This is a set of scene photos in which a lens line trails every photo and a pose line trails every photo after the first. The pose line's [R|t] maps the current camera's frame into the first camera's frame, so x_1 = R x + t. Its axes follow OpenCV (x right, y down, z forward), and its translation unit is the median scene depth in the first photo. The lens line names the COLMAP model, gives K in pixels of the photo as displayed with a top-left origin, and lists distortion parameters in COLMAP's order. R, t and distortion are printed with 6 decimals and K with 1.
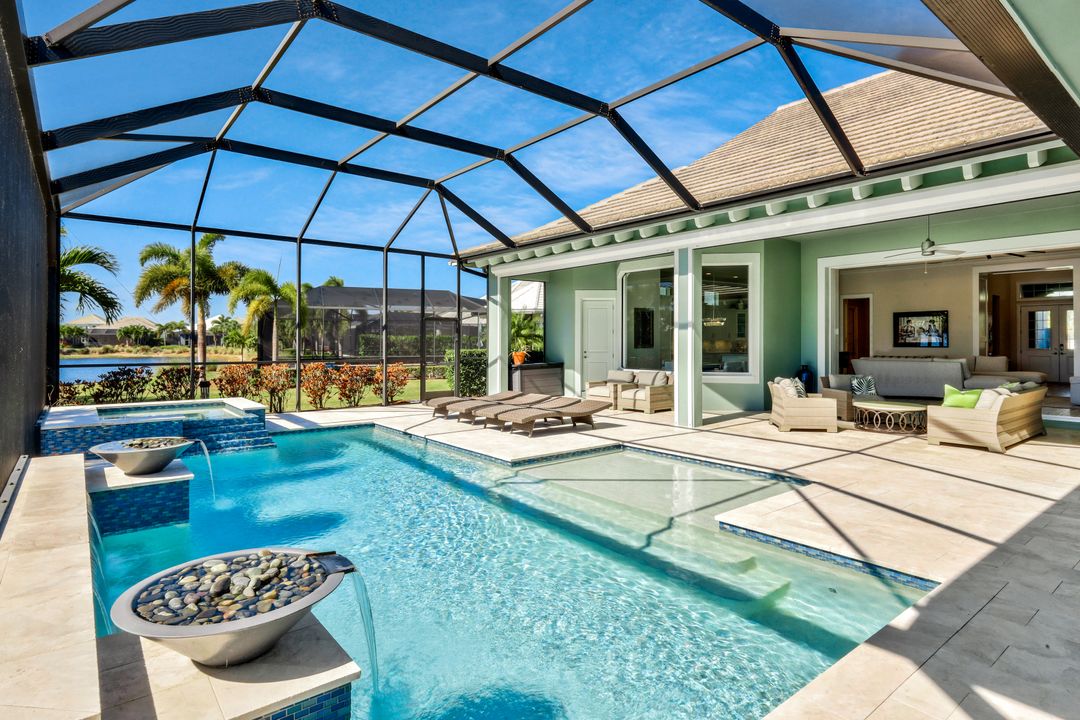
lens RADIAL K [[580.6, 0, 537.7], [0, 580.6, 346.5], [0, 0, 1]] dist [-0.001923, 0.000204]
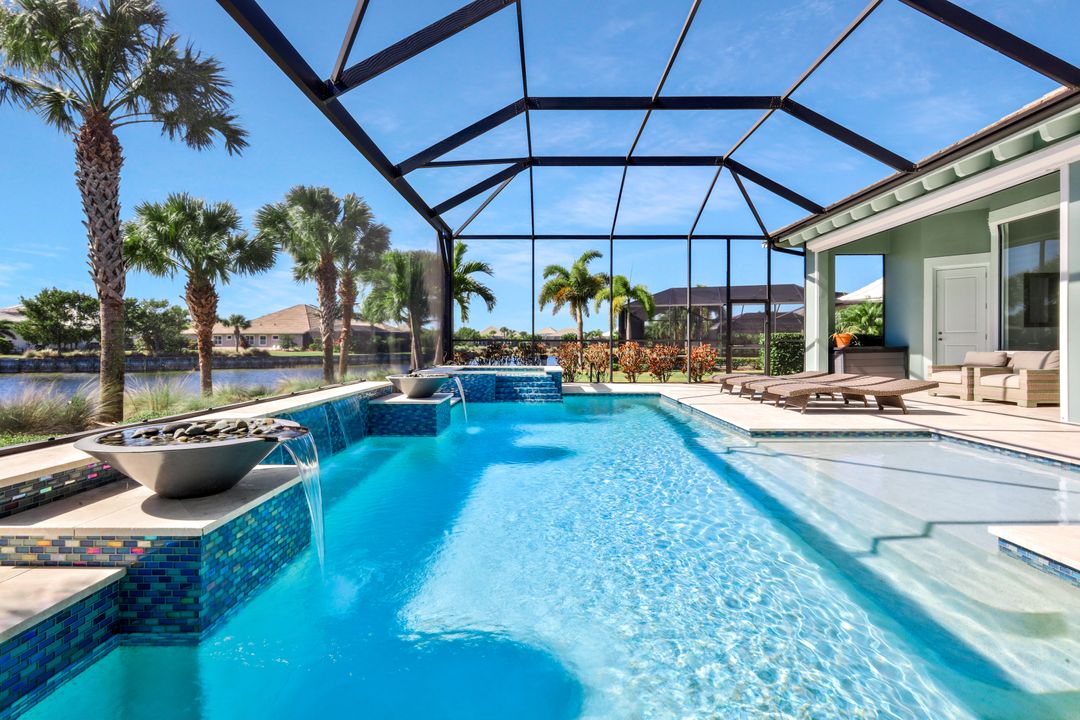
lens RADIAL K [[494.3, 0, 537.0], [0, 494.3, 352.1], [0, 0, 1]] dist [0.007264, 0.000241]
pose [[0.774003, 0.007412, -0.633138, 0.115951], [-0.005083, 0.999972, 0.005493, 0.048149], [0.633161, -0.001033, 0.774019, 0.132424]]
